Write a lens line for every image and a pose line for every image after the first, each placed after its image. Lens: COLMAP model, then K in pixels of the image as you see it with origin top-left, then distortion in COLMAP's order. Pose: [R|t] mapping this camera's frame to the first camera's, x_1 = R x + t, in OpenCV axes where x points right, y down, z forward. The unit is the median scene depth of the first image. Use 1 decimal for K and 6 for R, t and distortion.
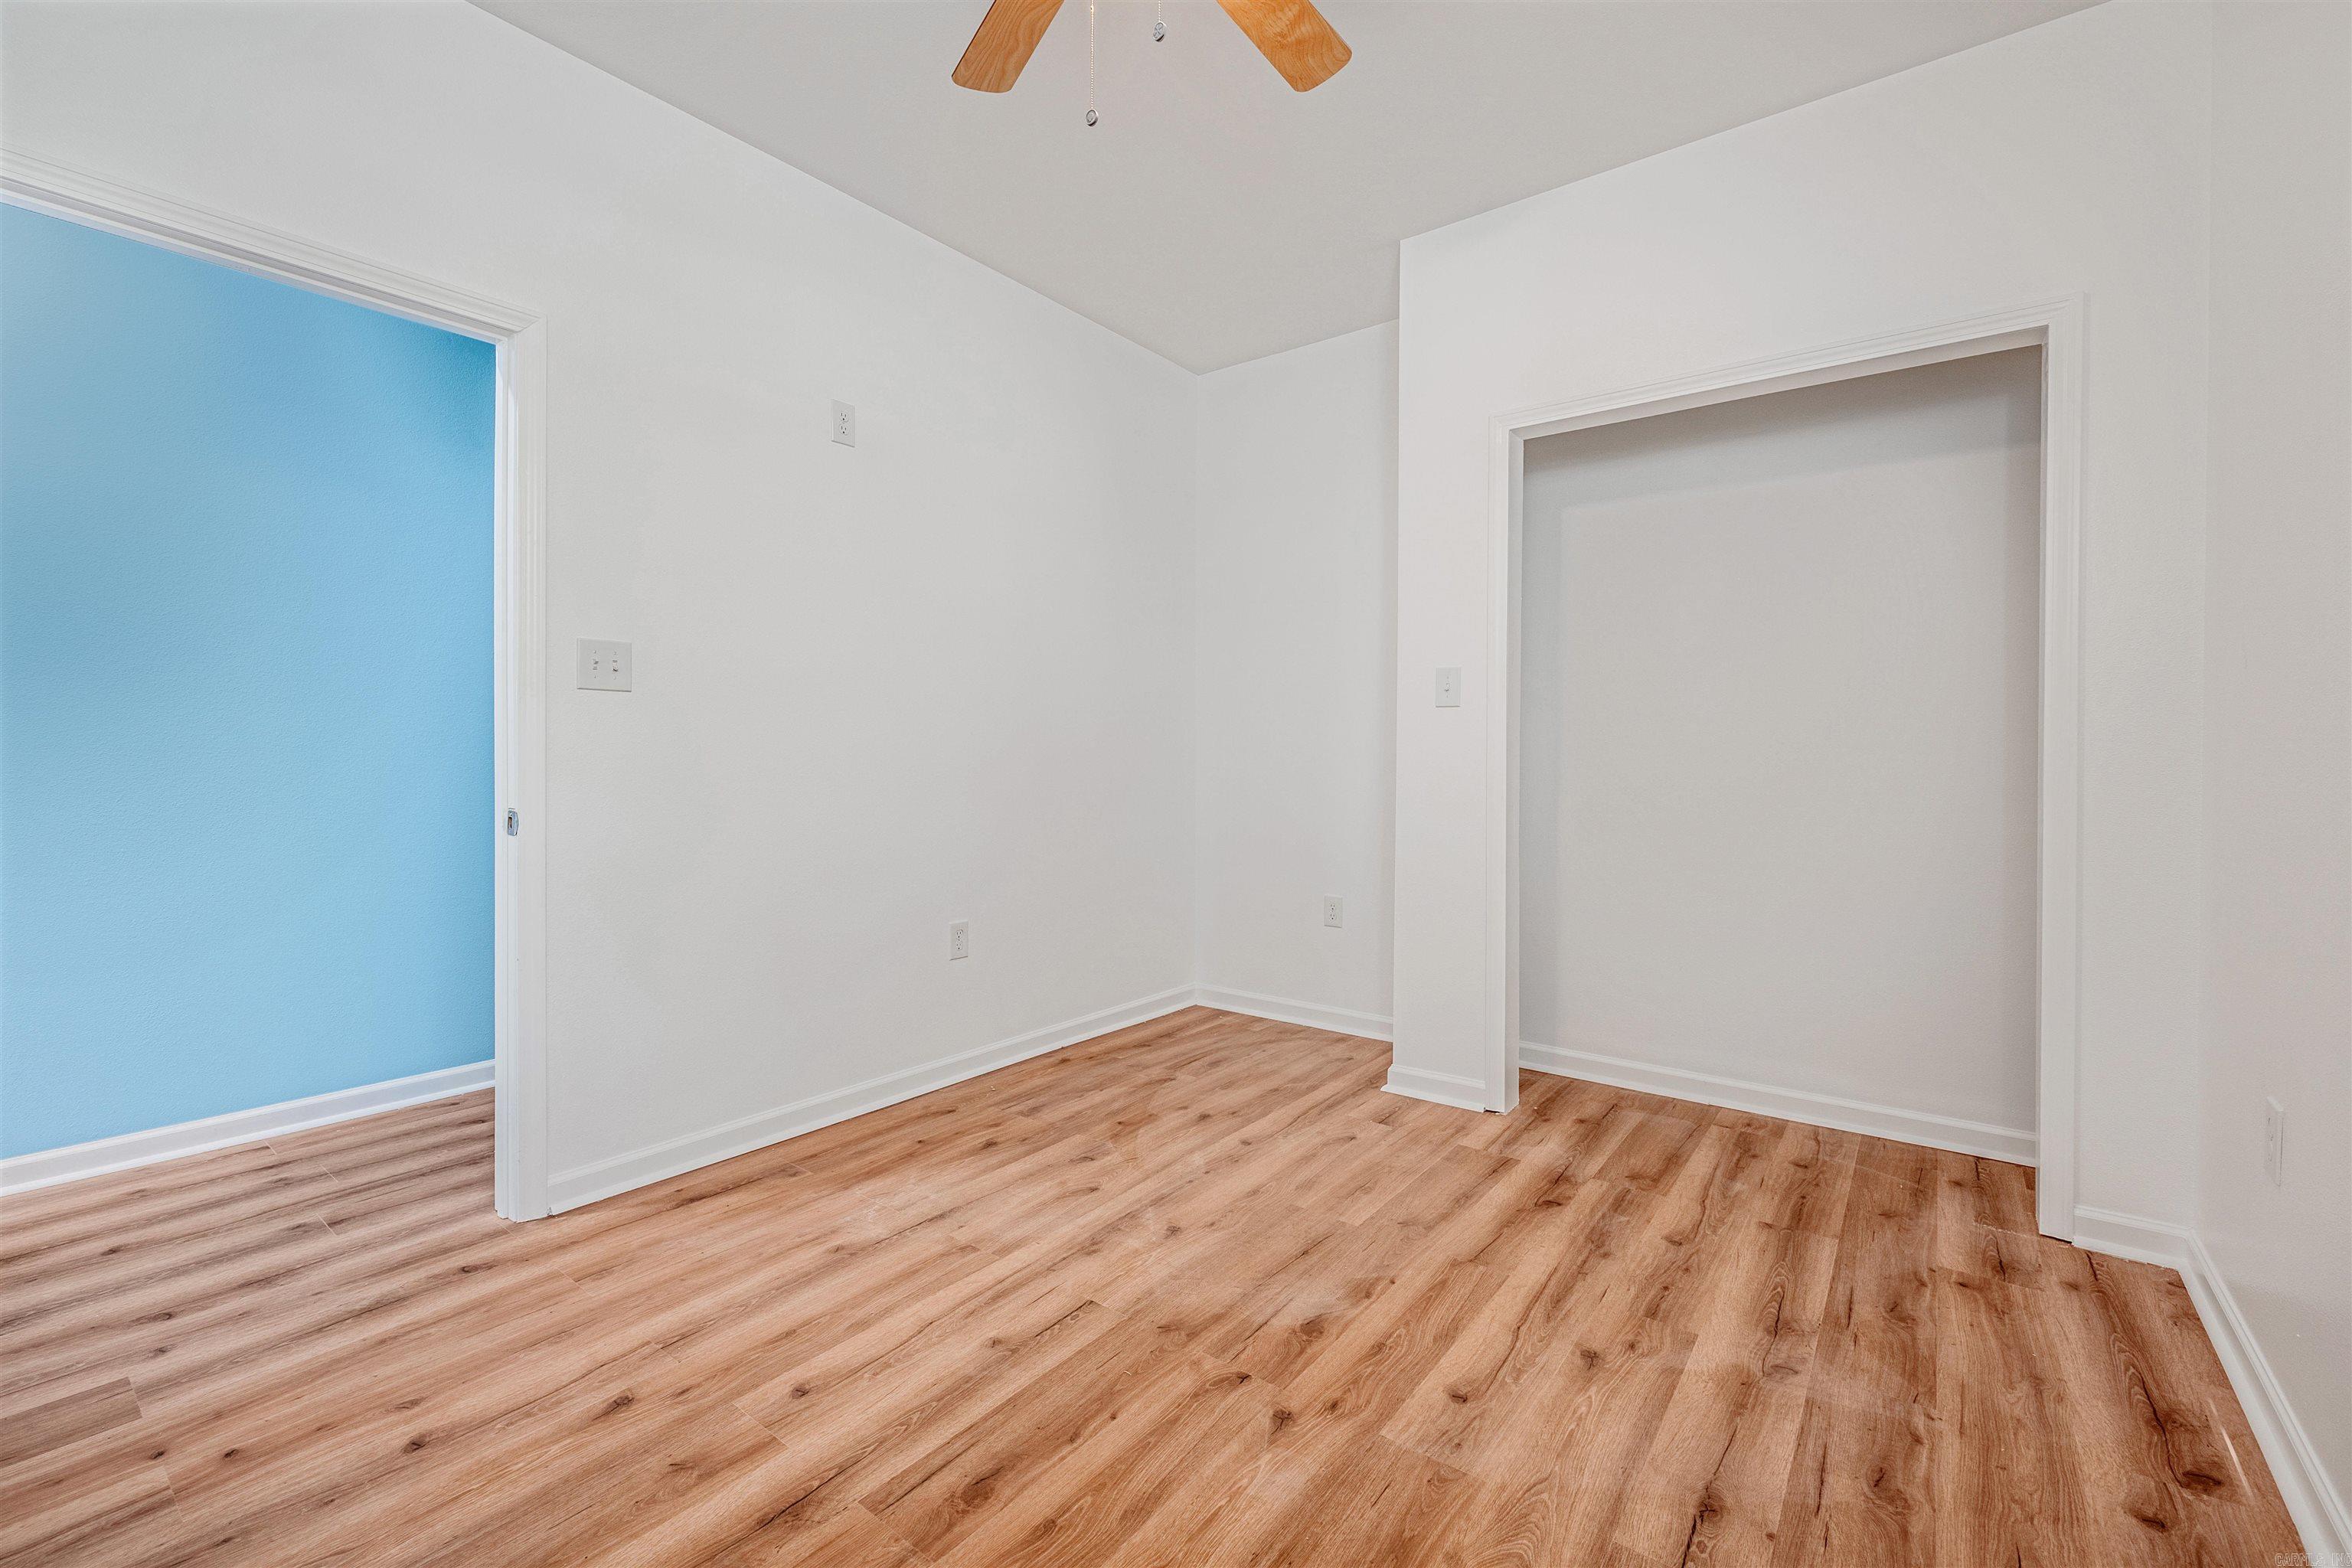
lens RADIAL K [[1003.7, 0, 1173.8], [0, 1003.7, 791.8], [0, 0, 1]] dist [-0.001697, -0.001058]
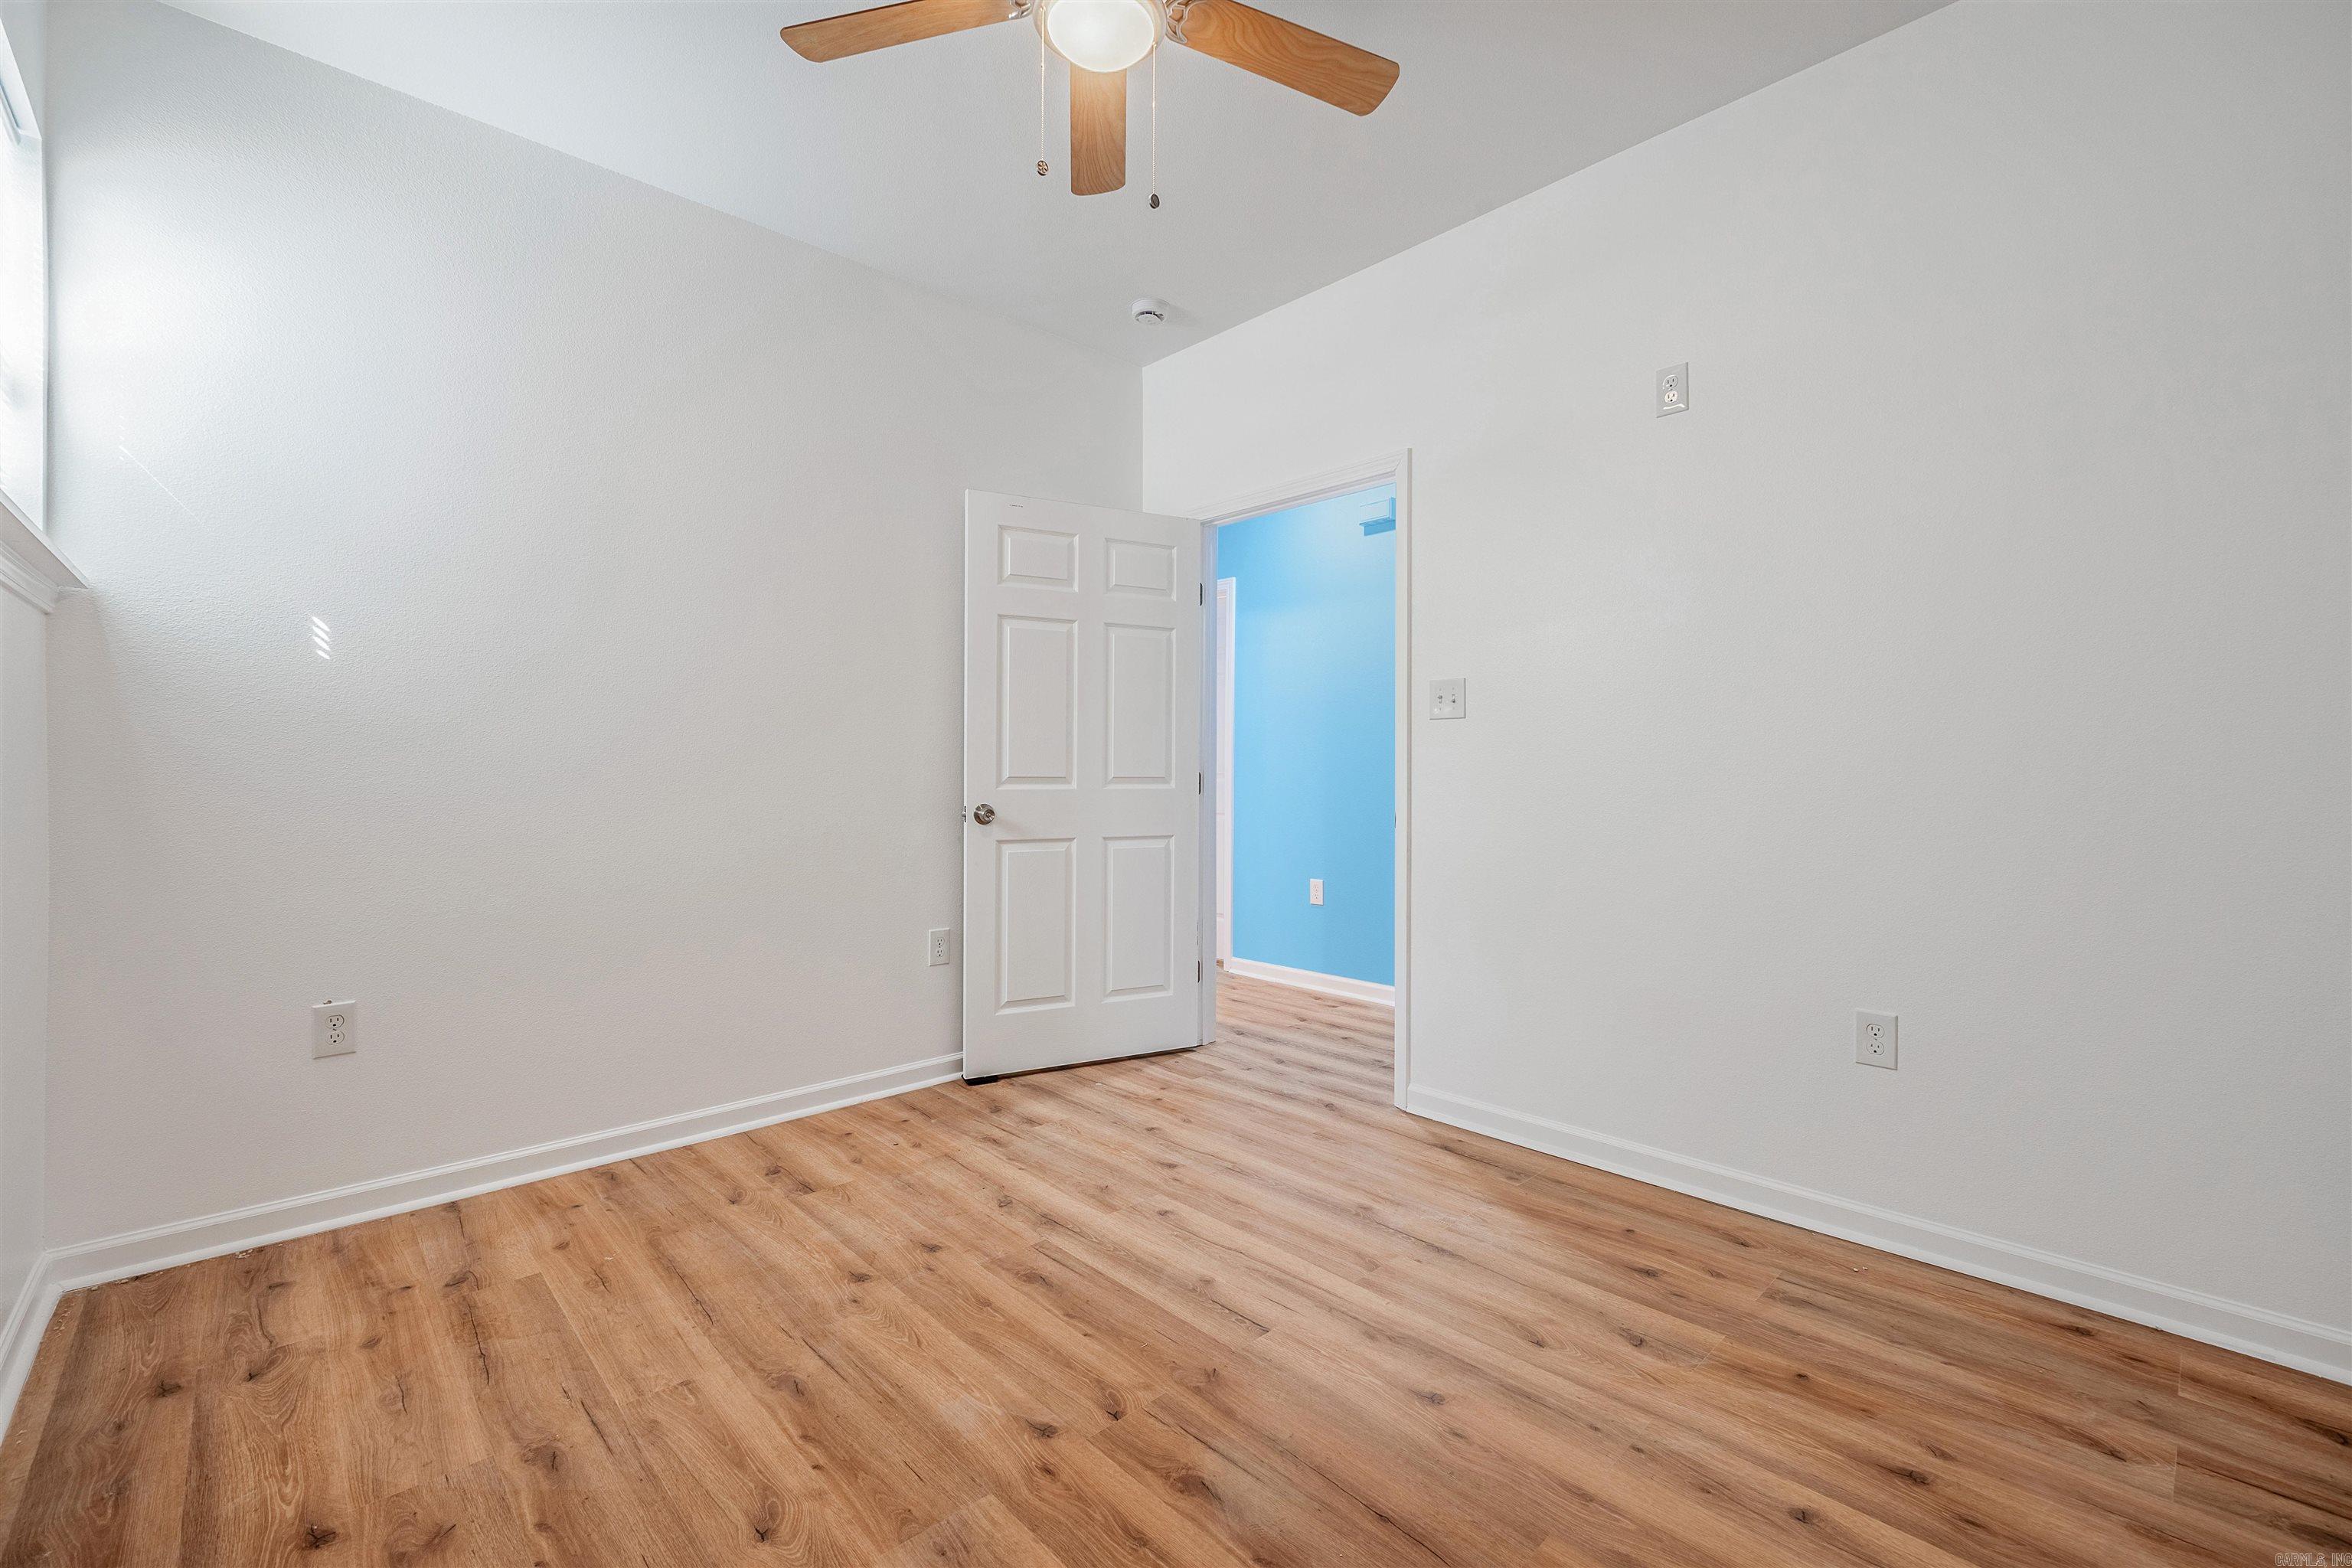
lens RADIAL K [[1003.7, 0, 1175.4], [0, 1003.7, 788.6], [0, 0, 1]] dist [-0.001697, -0.001058]
pose [[-0.174829, 0.012603, -0.984518, 0.859541], [-0.032910, 0.999285, 0.018636, -0.029874], [0.984049, 0.035659, -0.174289, 1.036834]]
